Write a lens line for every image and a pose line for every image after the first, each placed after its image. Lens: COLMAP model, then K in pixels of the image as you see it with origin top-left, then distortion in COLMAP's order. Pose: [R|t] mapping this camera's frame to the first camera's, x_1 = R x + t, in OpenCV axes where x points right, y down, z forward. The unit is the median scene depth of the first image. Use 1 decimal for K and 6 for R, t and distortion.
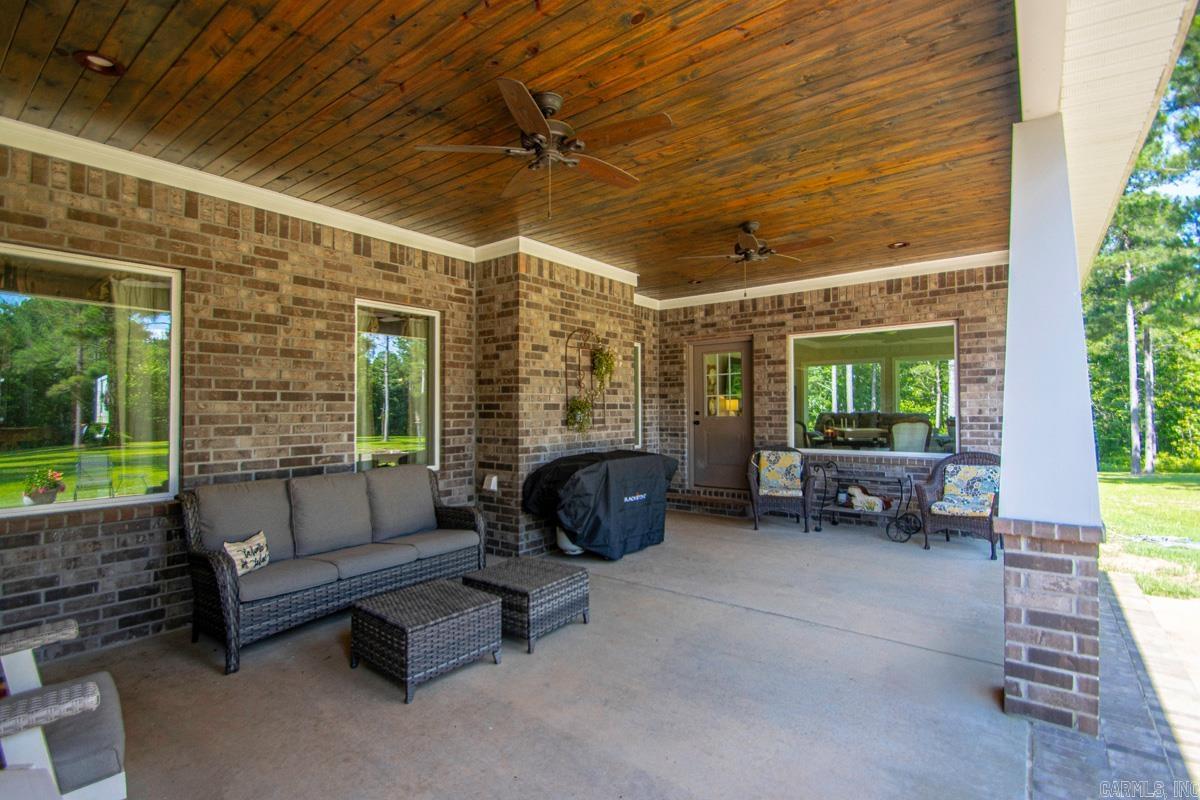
lens RADIAL K [[560.3, 0, 577.9], [0, 560.3, 403.4], [0, 0, 1]] dist [0.012270, -0.015093]
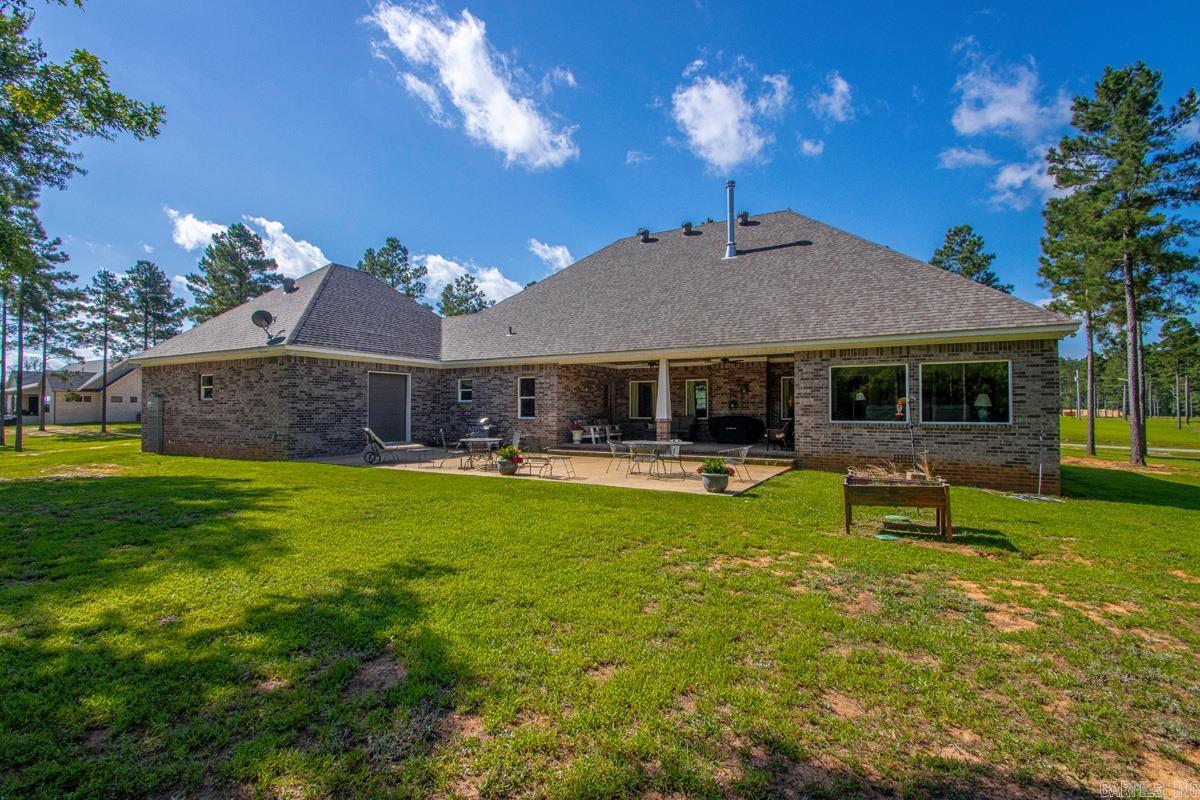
lens RADIAL K [[569.7, 0, 616.0], [0, 569.7, 399.6], [0, 0, 1]] dist [0.000444, -0.000252]
pose [[0.184750, -0.012482, -0.982706, 3.421885], [0.007826, 0.999906, -0.011229, 0.019930], [0.982754, -0.005616, 0.184830, -0.362100]]
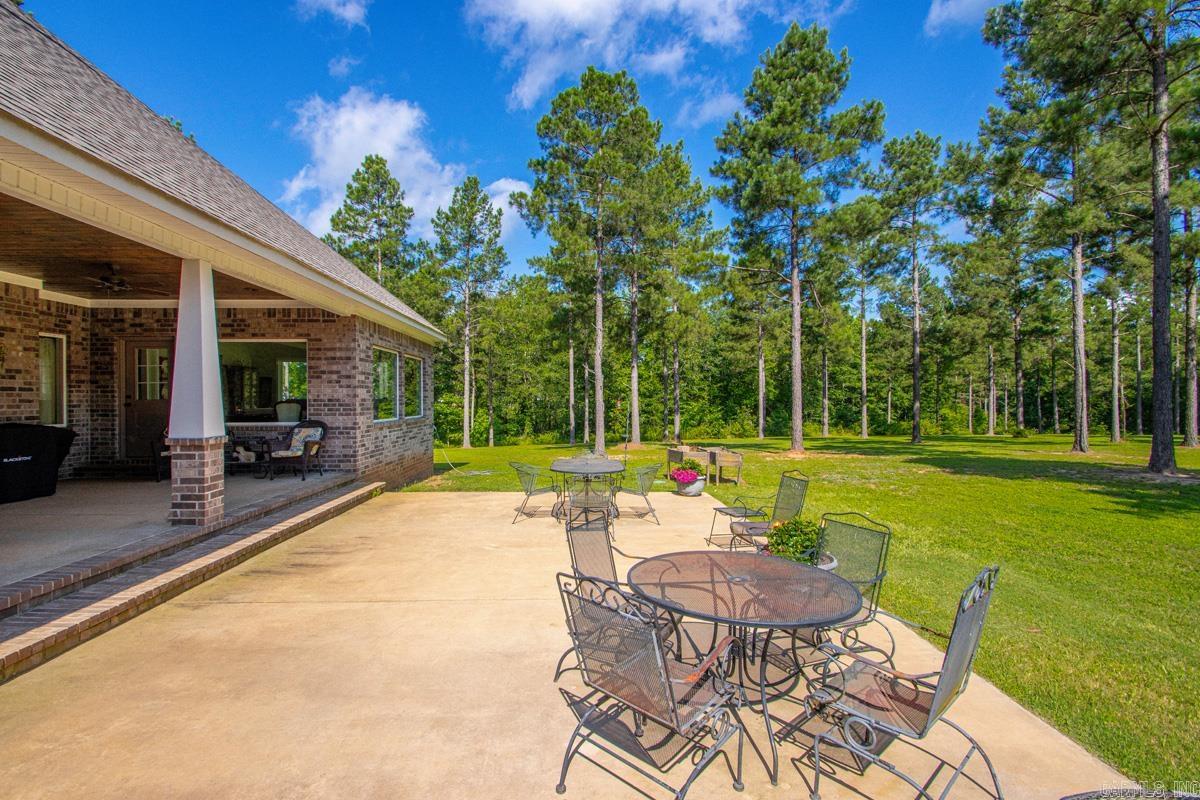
lens RADIAL K [[560.3, 0, 577.9], [0, 560.3, 403.4], [0, 0, 1]] dist [0.012270, -0.015093]
pose [[0.765744, 0.001392, 0.643144, 0.258855], [-0.011339, 0.999871, 0.011336, 0.010124], [-0.643045, -0.015973, 0.765662, -0.803019]]
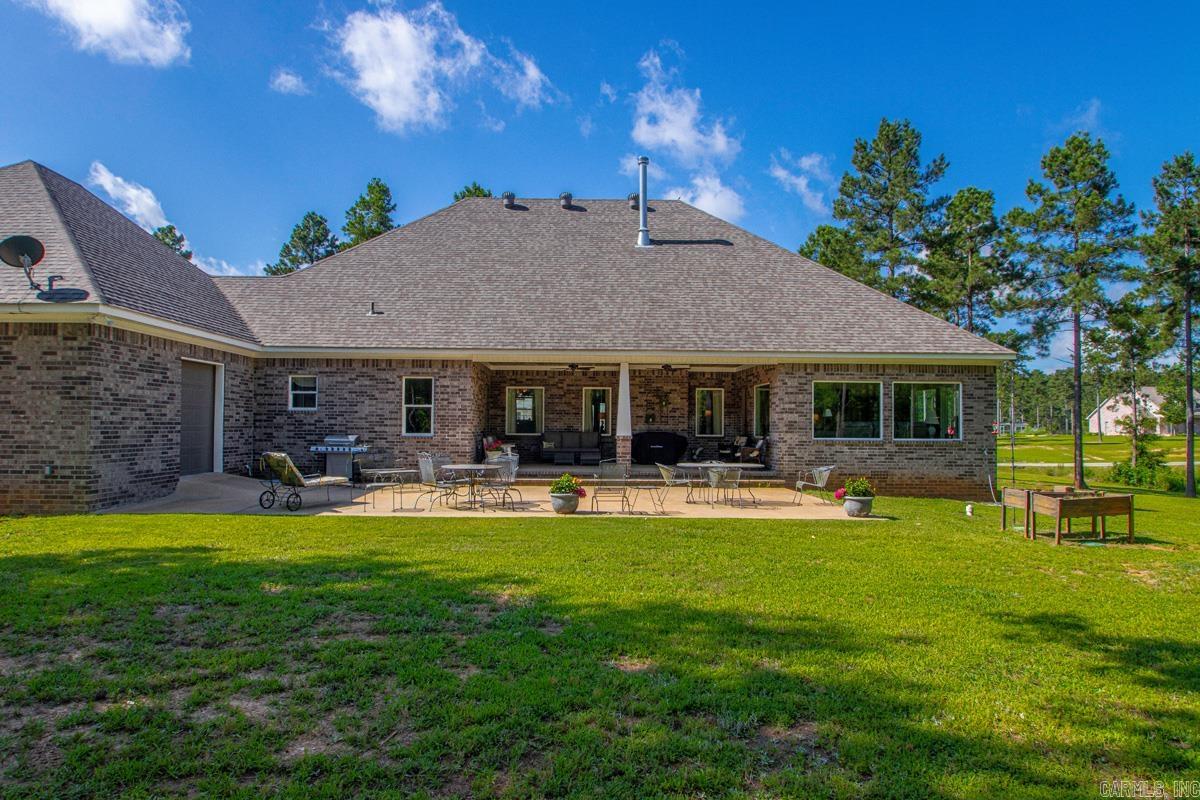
lens RADIAL K [[684.4, 0, 600.0], [0, 684.4, 400.0], [0, 0, 1]] dist [-0.034819, 0.000231]
pose [[0.660372, -0.013396, -0.750819, 2.629945], [-0.005234, 0.999734, -0.022441, 0.000868], [0.750920, 0.018749, 0.660126, -1.643449]]
